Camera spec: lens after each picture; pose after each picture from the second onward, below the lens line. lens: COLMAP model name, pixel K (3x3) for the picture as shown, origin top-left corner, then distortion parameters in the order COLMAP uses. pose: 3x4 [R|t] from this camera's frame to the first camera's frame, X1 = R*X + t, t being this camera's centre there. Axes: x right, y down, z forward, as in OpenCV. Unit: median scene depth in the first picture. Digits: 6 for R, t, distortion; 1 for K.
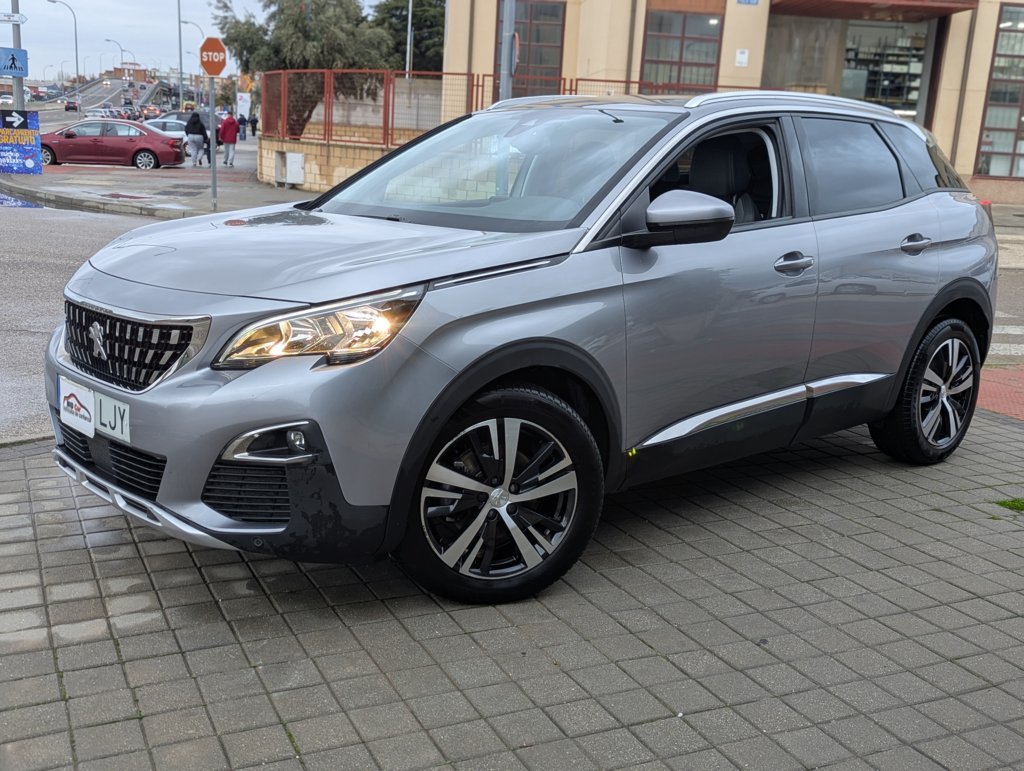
lens RADIAL K [[1121.1, 0, 517.5], [0, 1121.1, 382.6], [0, 0, 1]] dist [-0.001966, 0.000000]
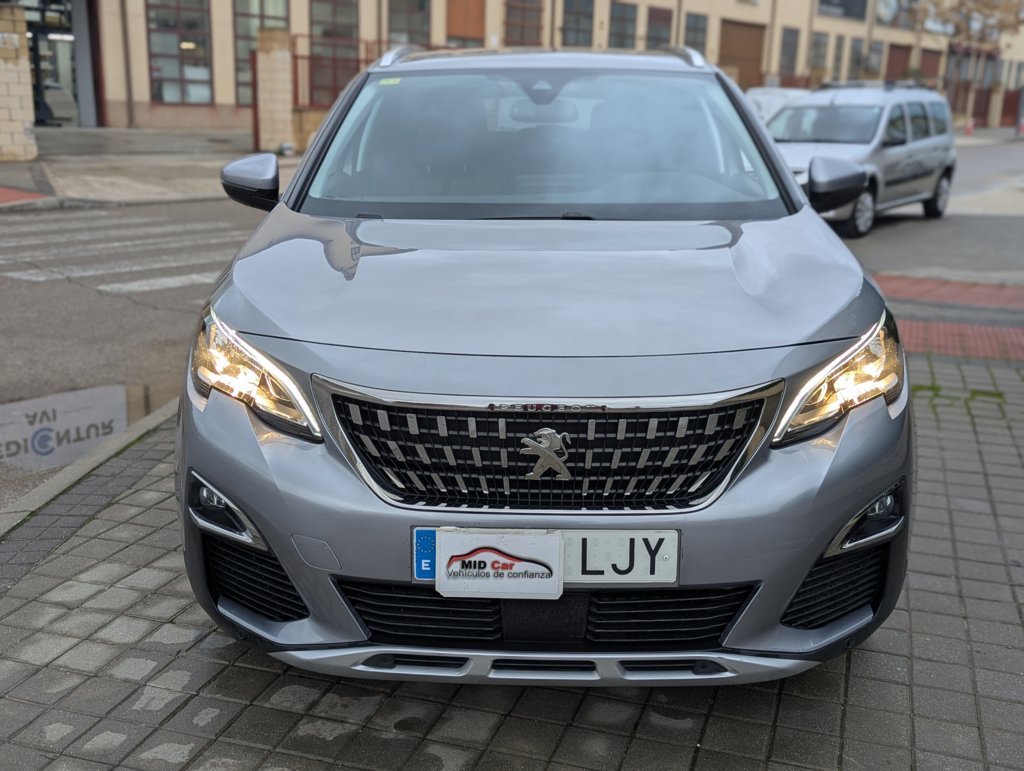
lens RADIAL K [[1121.1, 0, 513.8], [0, 1121.1, 386.2], [0, 0, 1]] dist [-0.001966, 0.000000]
pose [[0.687492, -0.211086, 0.694836, -0.810343], [0.161709, 0.977297, 0.136895, -0.164575], [-0.707958, 0.018248, 0.706019, 0.533036]]
